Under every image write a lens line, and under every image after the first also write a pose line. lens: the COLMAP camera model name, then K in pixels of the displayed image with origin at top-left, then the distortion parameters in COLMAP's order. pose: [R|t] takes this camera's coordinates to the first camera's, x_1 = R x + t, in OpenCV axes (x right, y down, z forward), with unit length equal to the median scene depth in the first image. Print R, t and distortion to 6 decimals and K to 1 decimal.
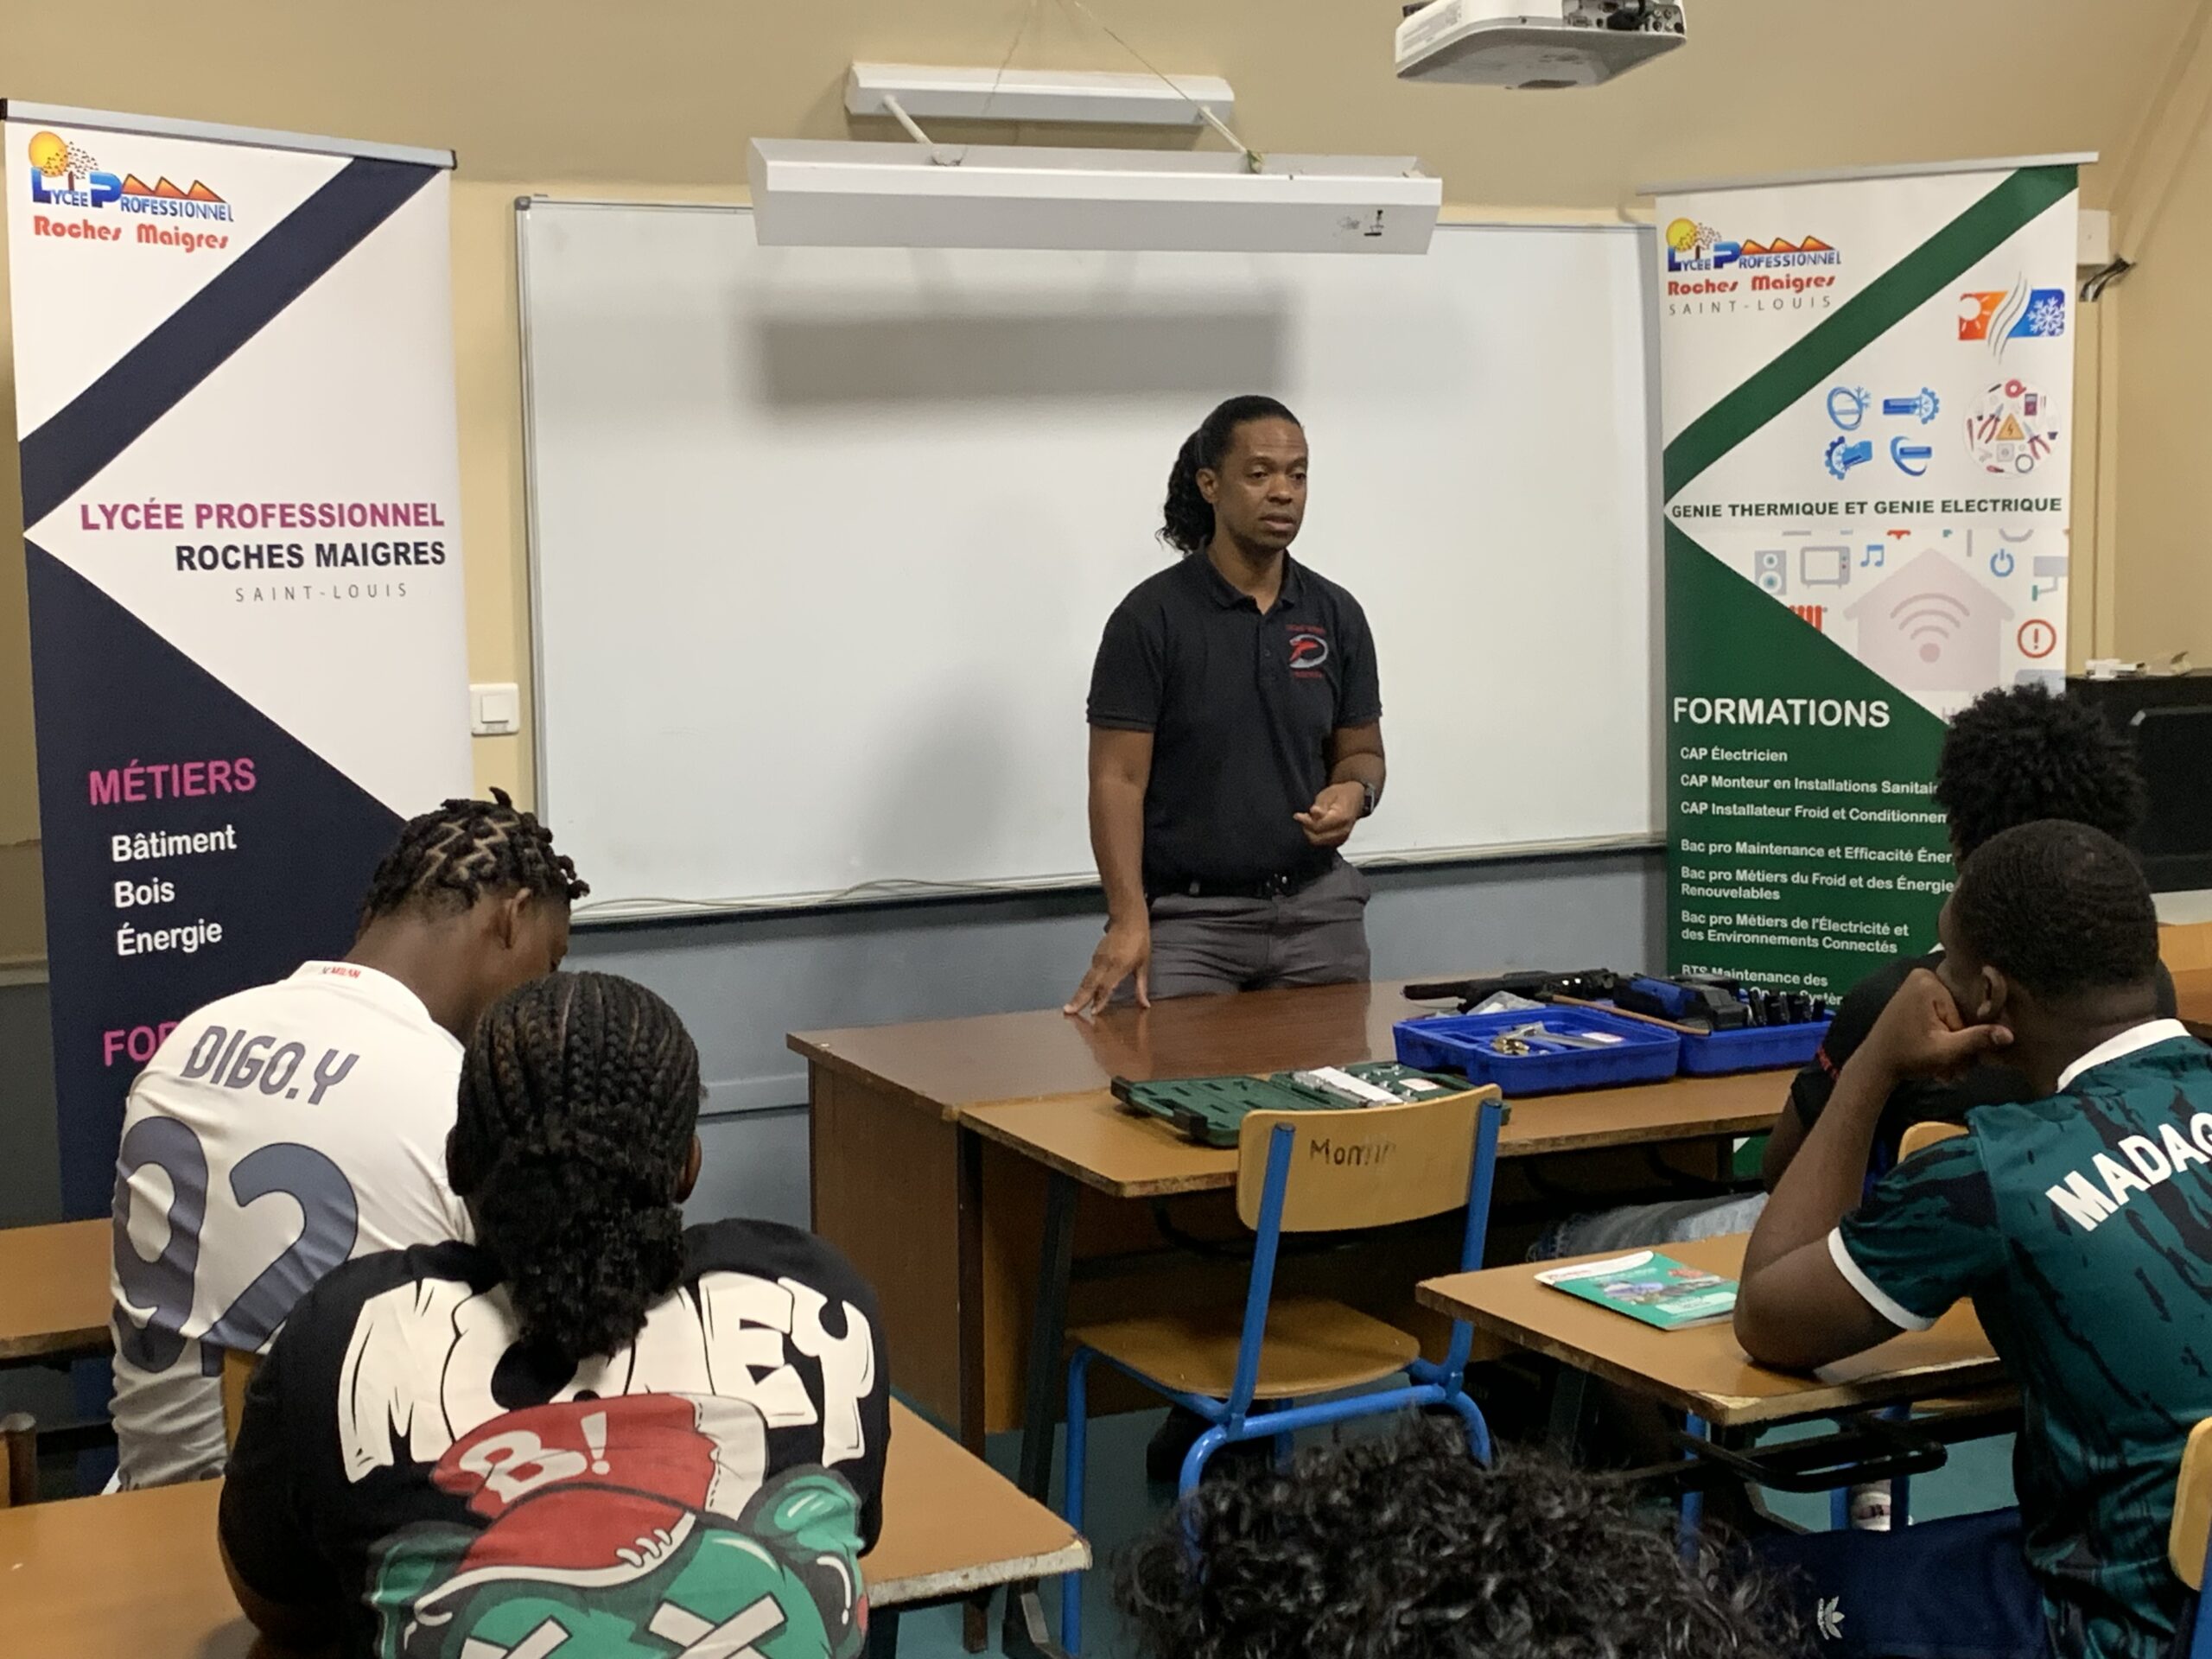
lens RADIAL K [[3181.9, 0, 1128.2], [0, 3181.9, 824.7], [0, 0, 1]] dist [0.045563, 0.000000]
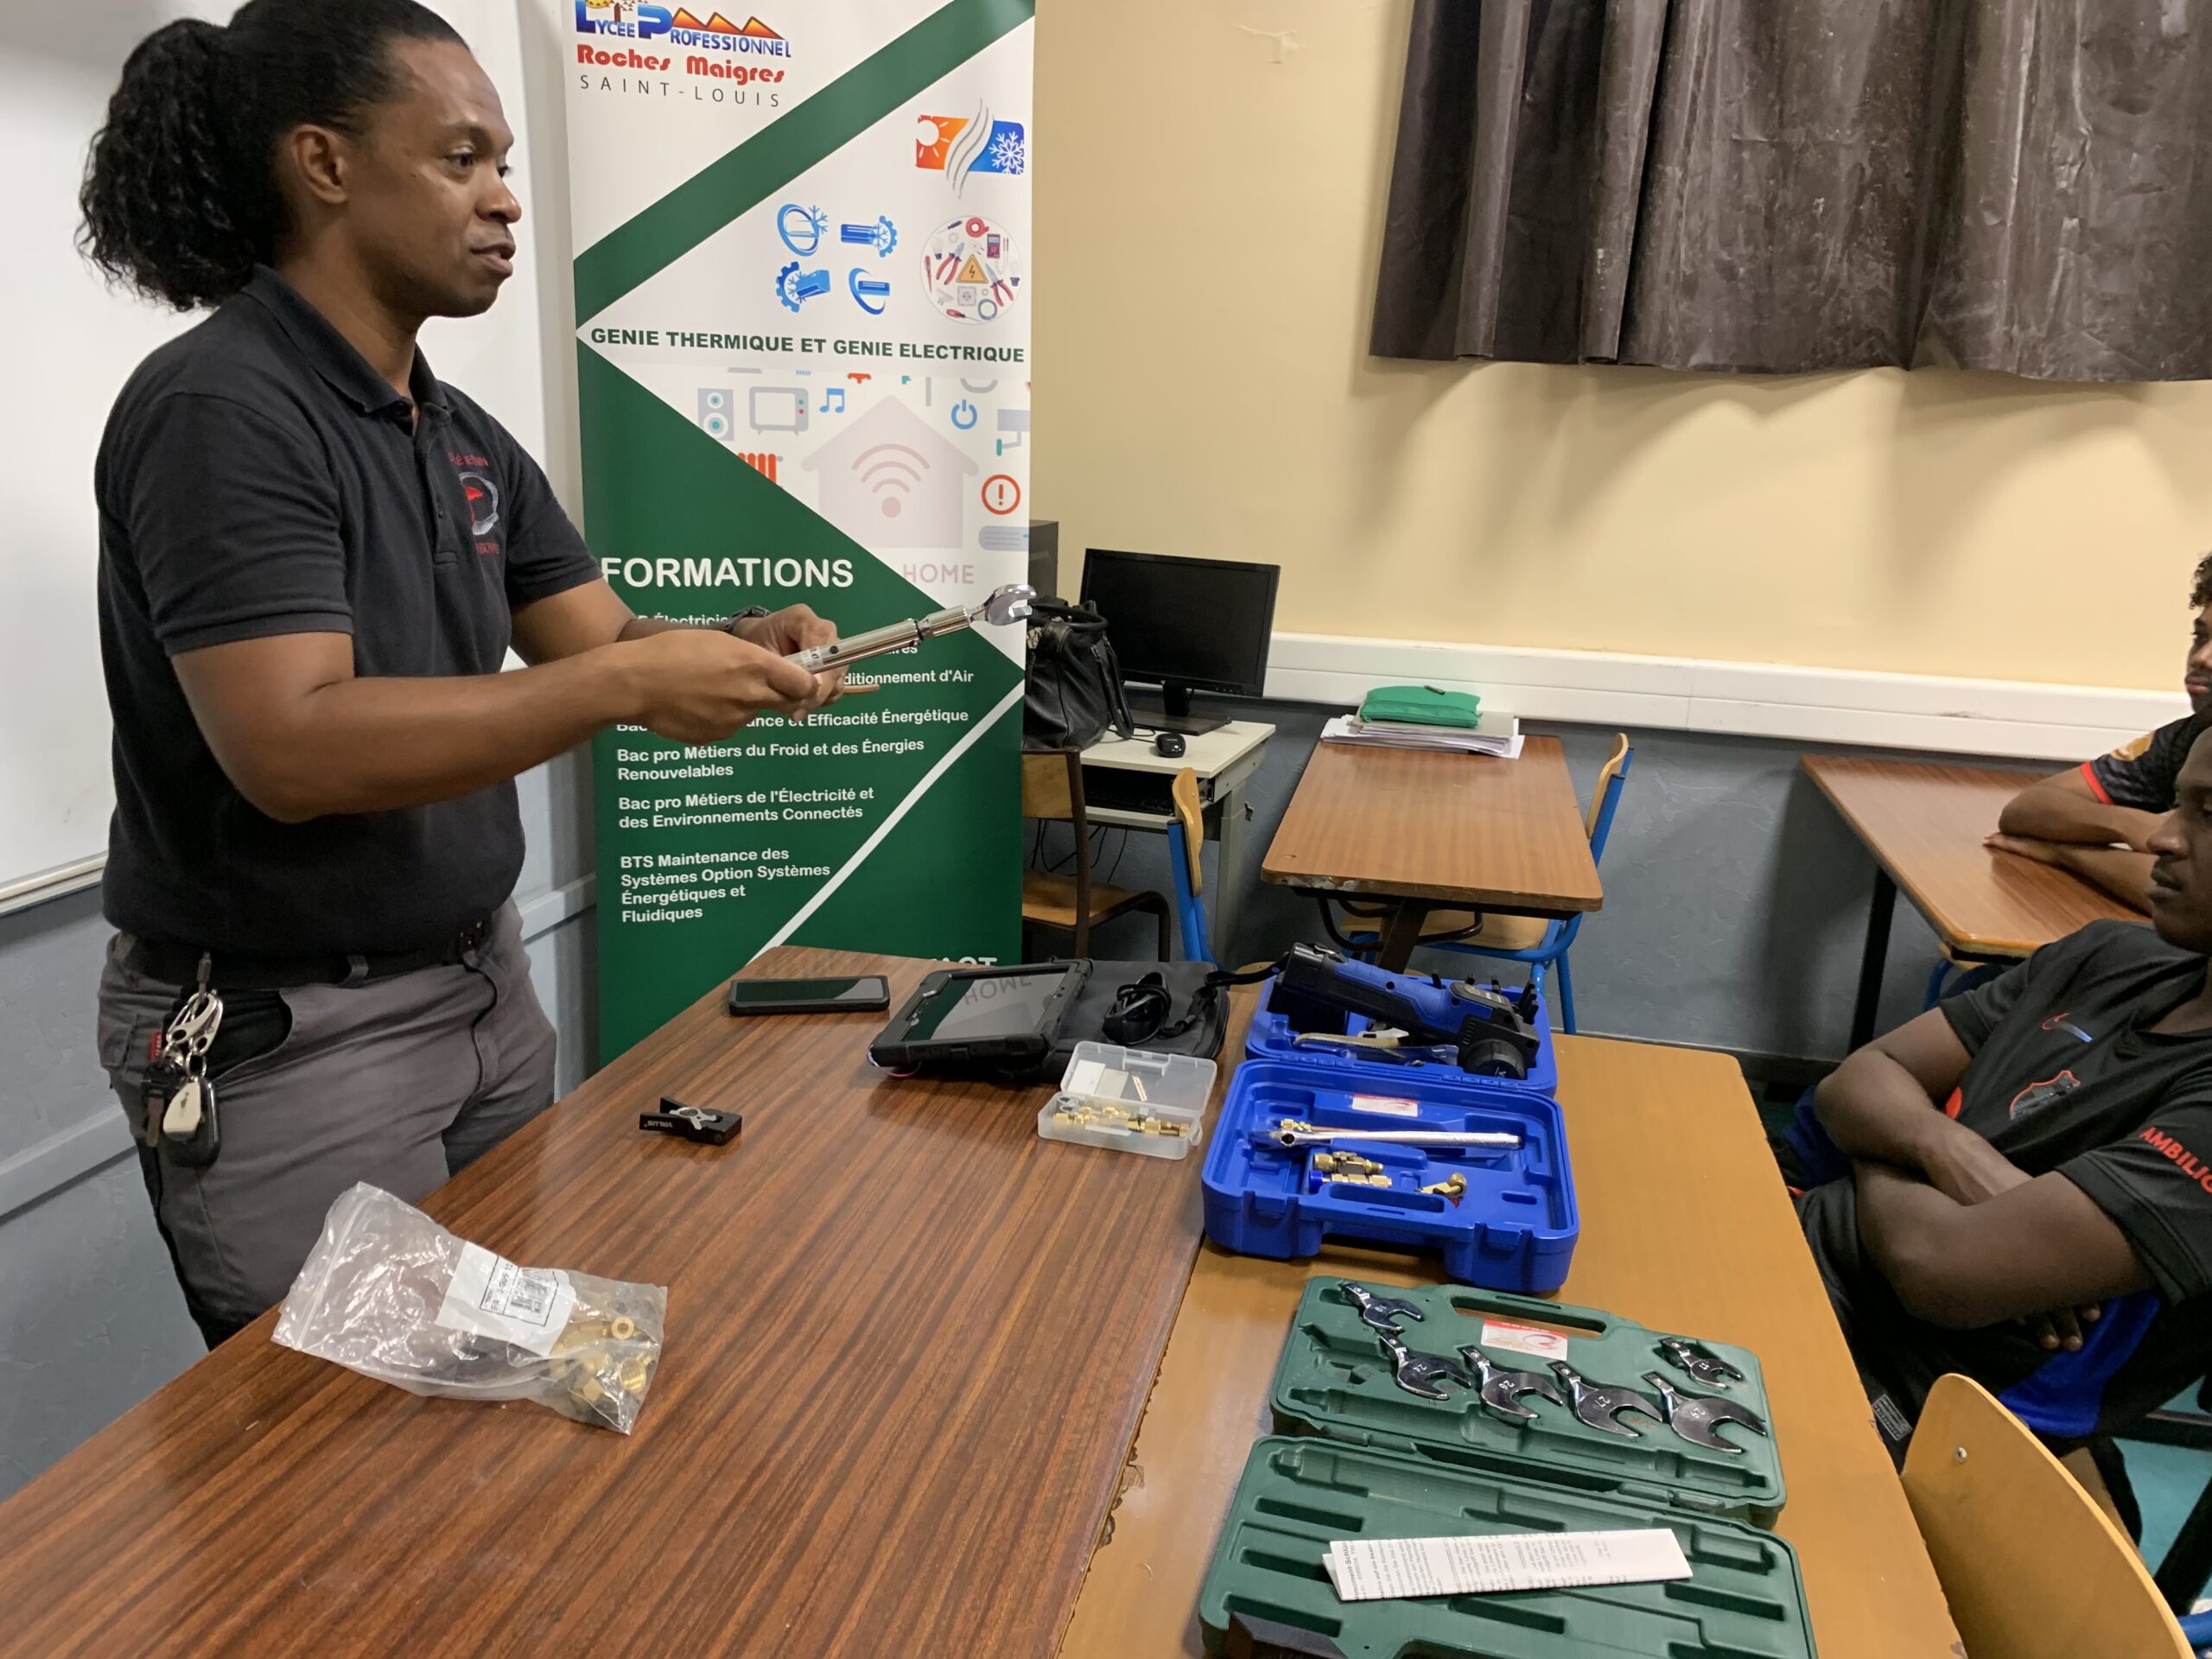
lens RADIAL K [[1702.6, 0, 1077.3], [0, 1702.6, 825.1], [0, 0, 1]] dist [0.061067, -0.074335]
pose [[0.627146, -0.146334, 0.765032, -0.124722], [0.038307, 0.986800, 0.157351, -0.039112], [-0.777959, -0.069376, 0.624473, 0.643961]]
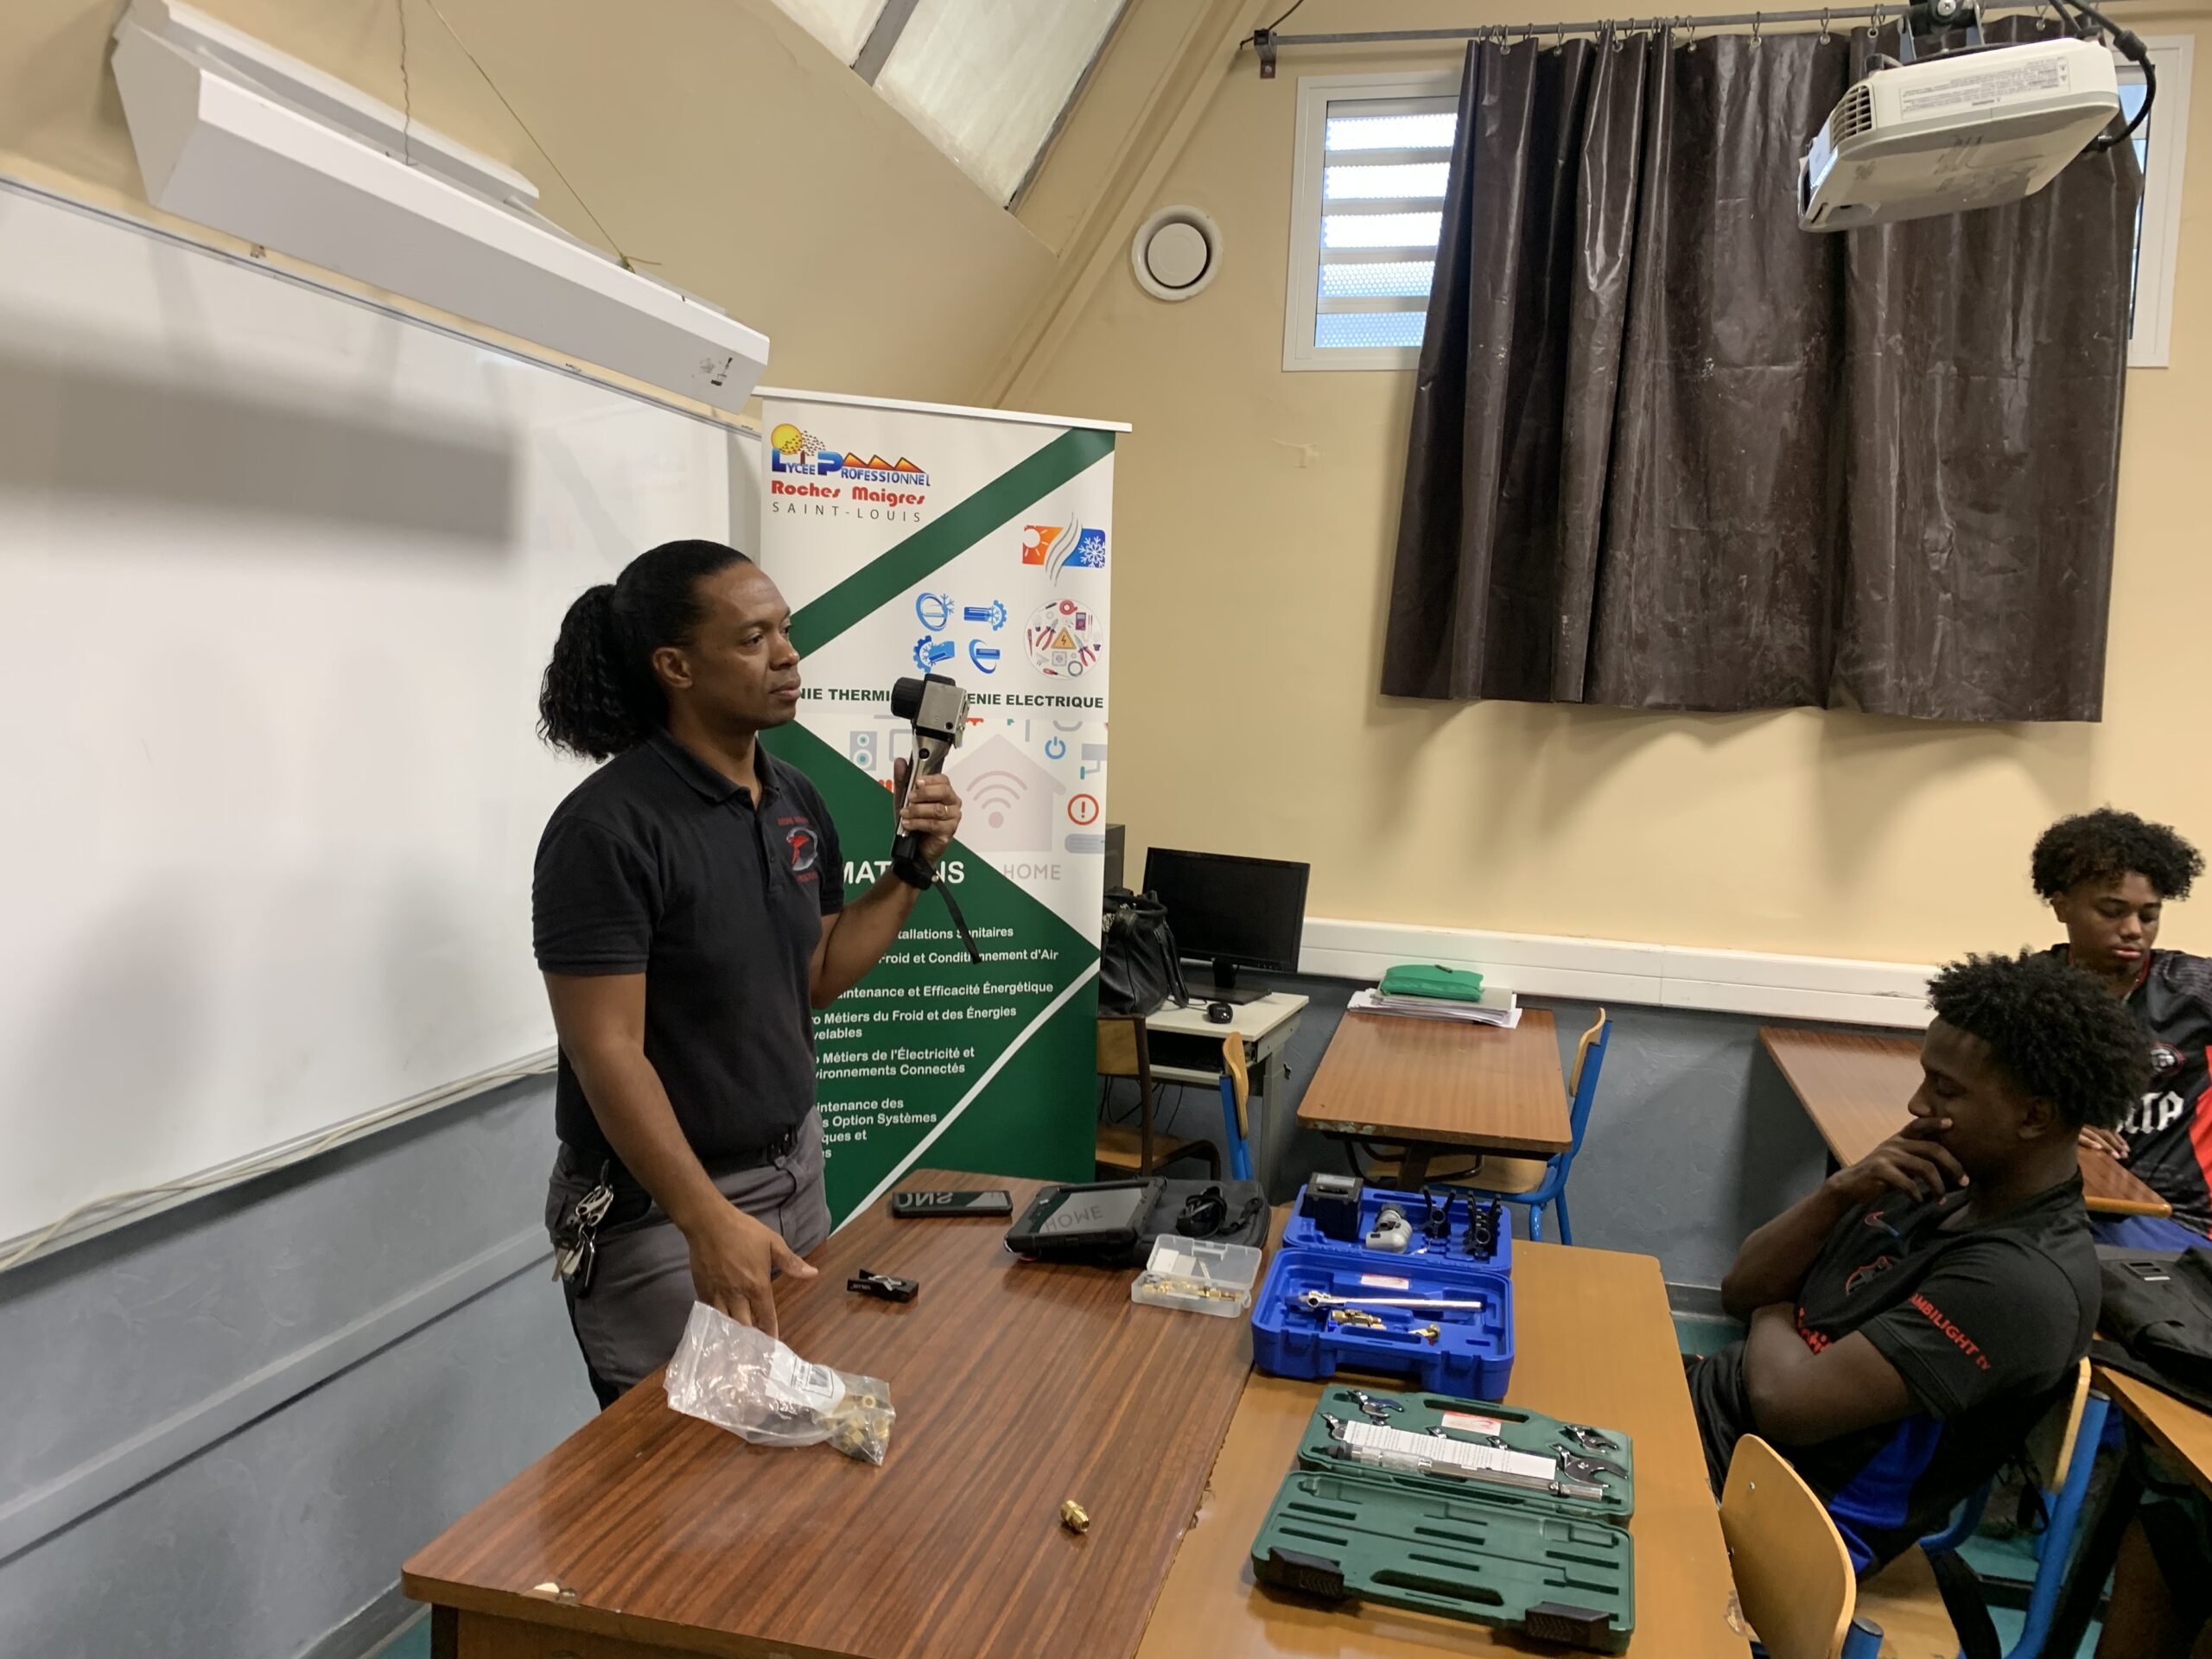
lens RADIAL K [[1702.6, 0, 1119.2], [0, 1702.6, 819.1], [0, 0, 1]] dist [0.061067, -0.074335]
pose [[0.627673, -0.018669, 0.778253, -0.223502], [0.032524, 0.999468, -0.002255, -0.052799], [-0.777798, 0.026727, 0.627946, 0.576268]]
